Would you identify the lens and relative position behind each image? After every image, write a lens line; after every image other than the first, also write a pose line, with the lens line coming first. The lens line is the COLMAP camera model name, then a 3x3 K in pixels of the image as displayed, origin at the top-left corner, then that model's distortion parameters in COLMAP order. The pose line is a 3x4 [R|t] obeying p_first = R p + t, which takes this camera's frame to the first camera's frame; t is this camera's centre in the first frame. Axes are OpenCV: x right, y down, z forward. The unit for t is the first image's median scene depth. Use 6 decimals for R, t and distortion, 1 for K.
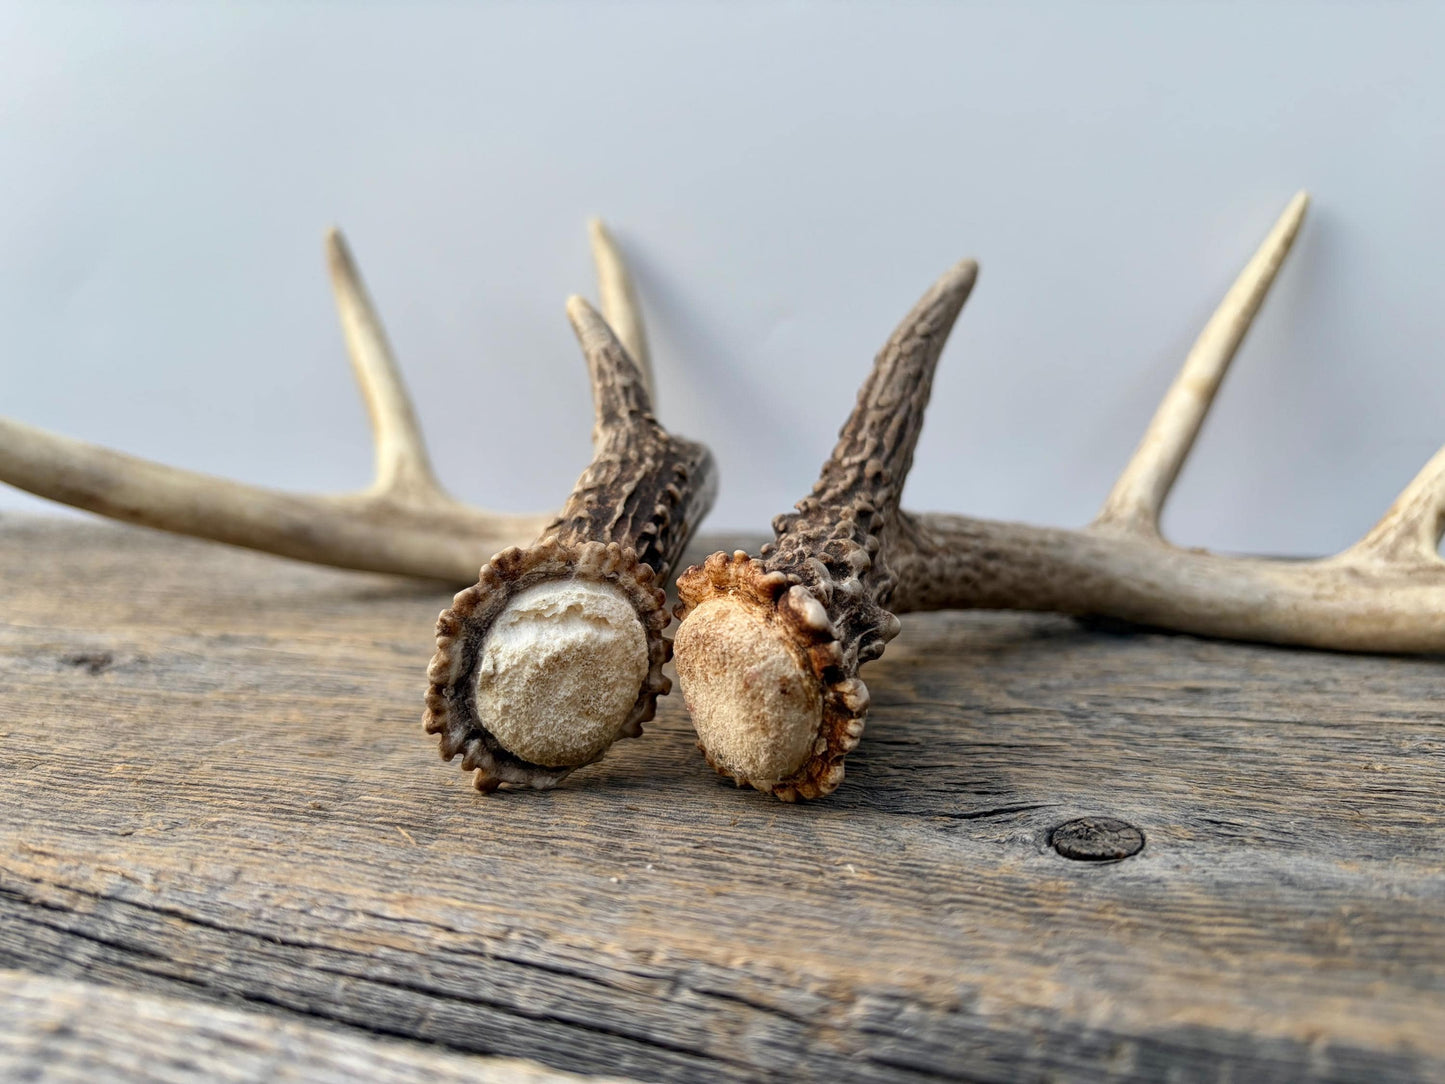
lens RADIAL K [[1137.8, 0, 723.5], [0, 1137.8, 590.8], [0, 0, 1]] dist [-0.007799, -0.012170]
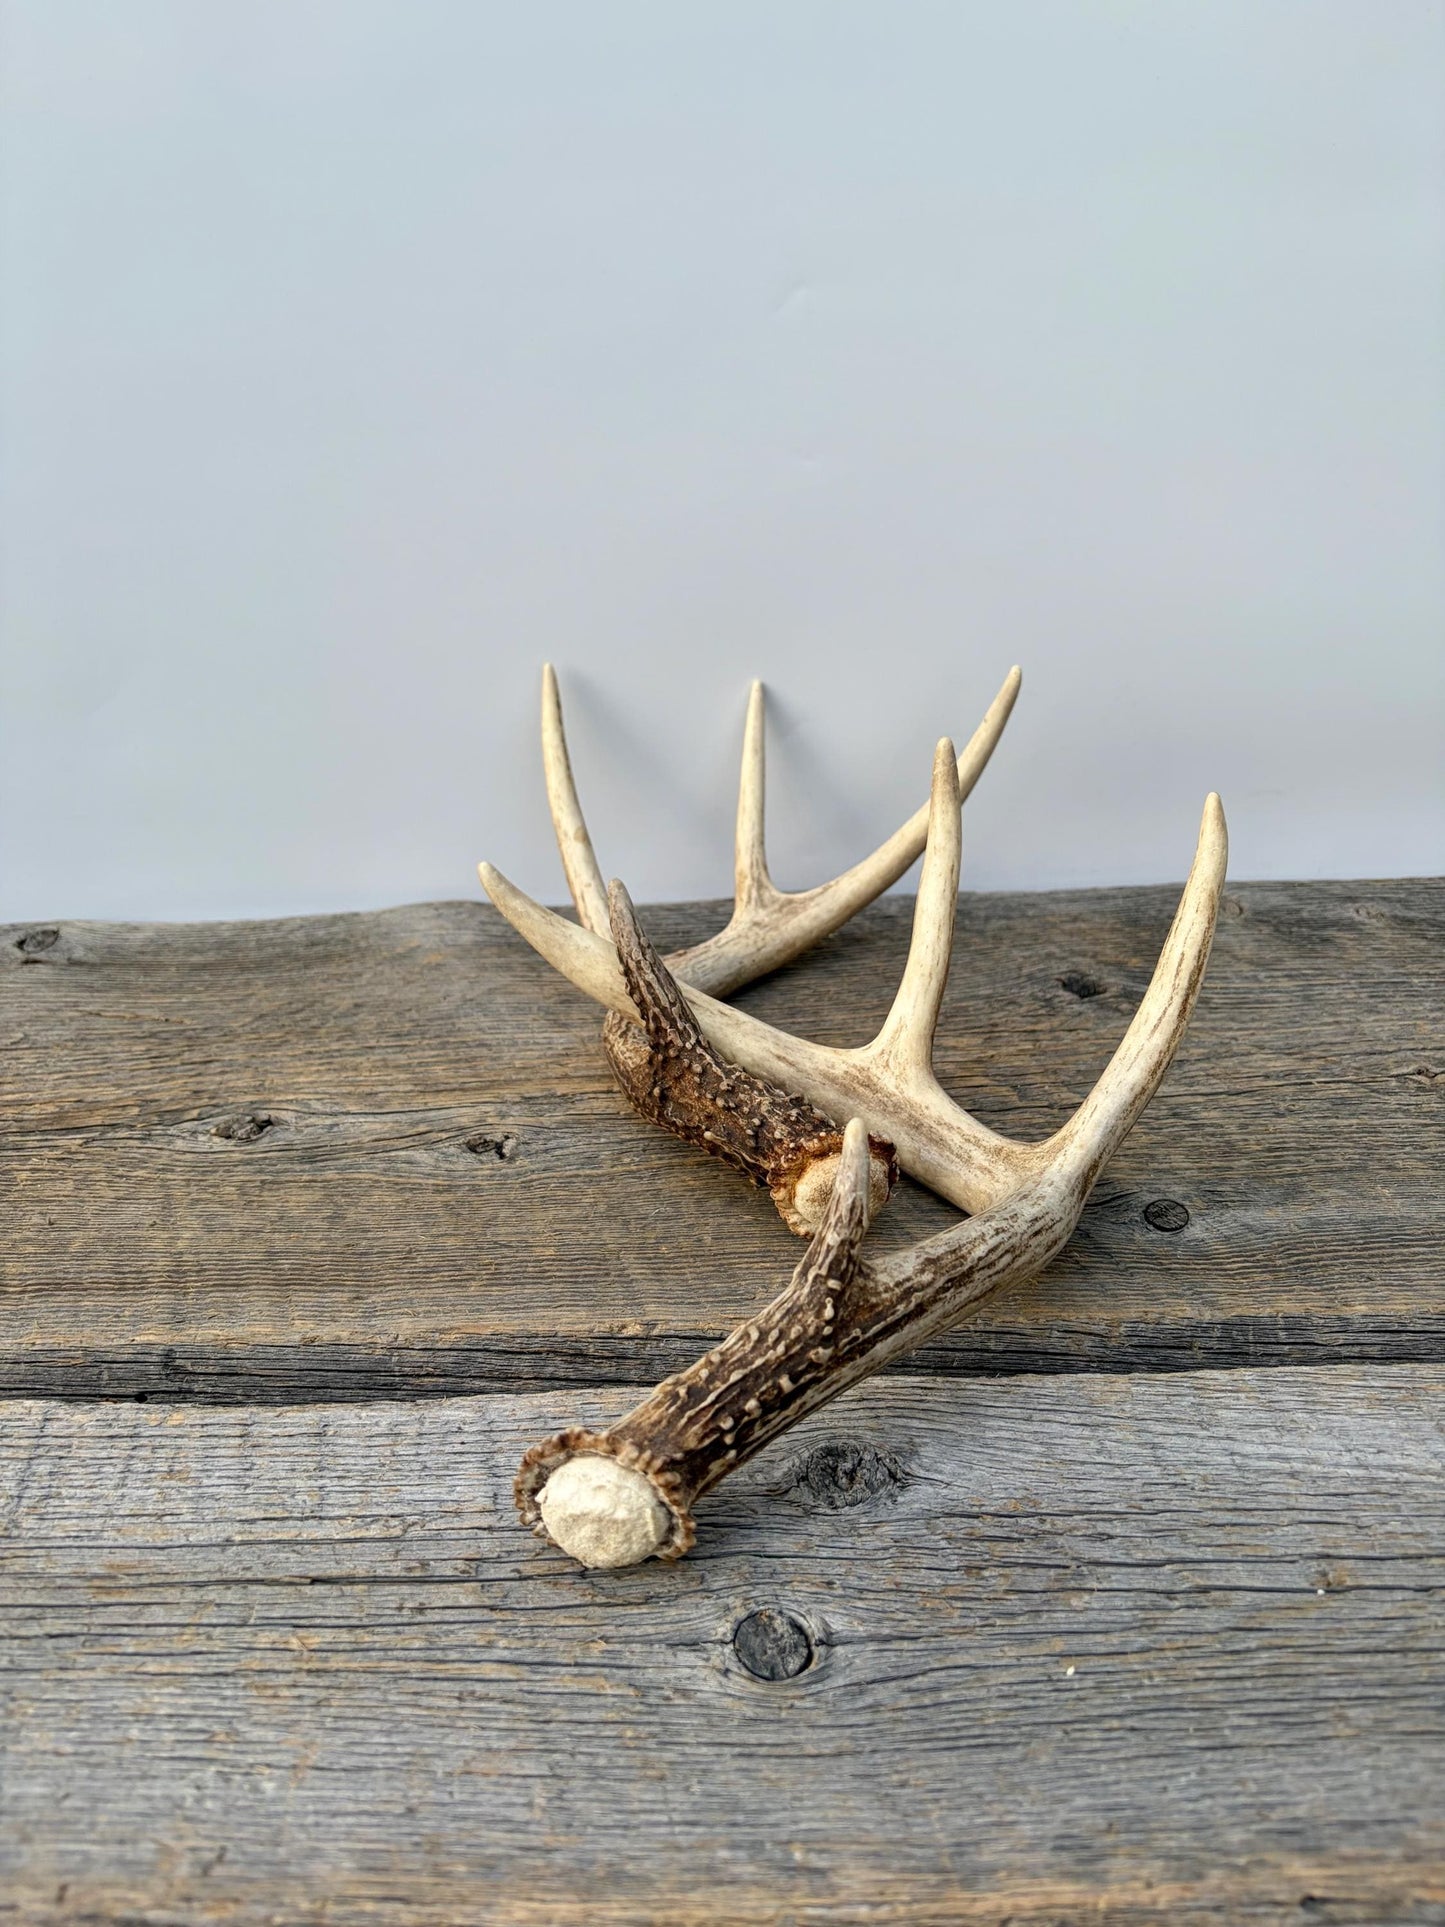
lens RADIAL K [[1495.9, 0, 728.2], [0, 1495.9, 948.7], [0, 0, 1]] dist [0.010985, 0.008613]
pose [[0.965013, -0.133659, 0.225576, -1.293629], [0.073970, 0.964150, 0.254838, -1.301831], [-0.251551, -0.229236, 0.940305, -1.676408]]
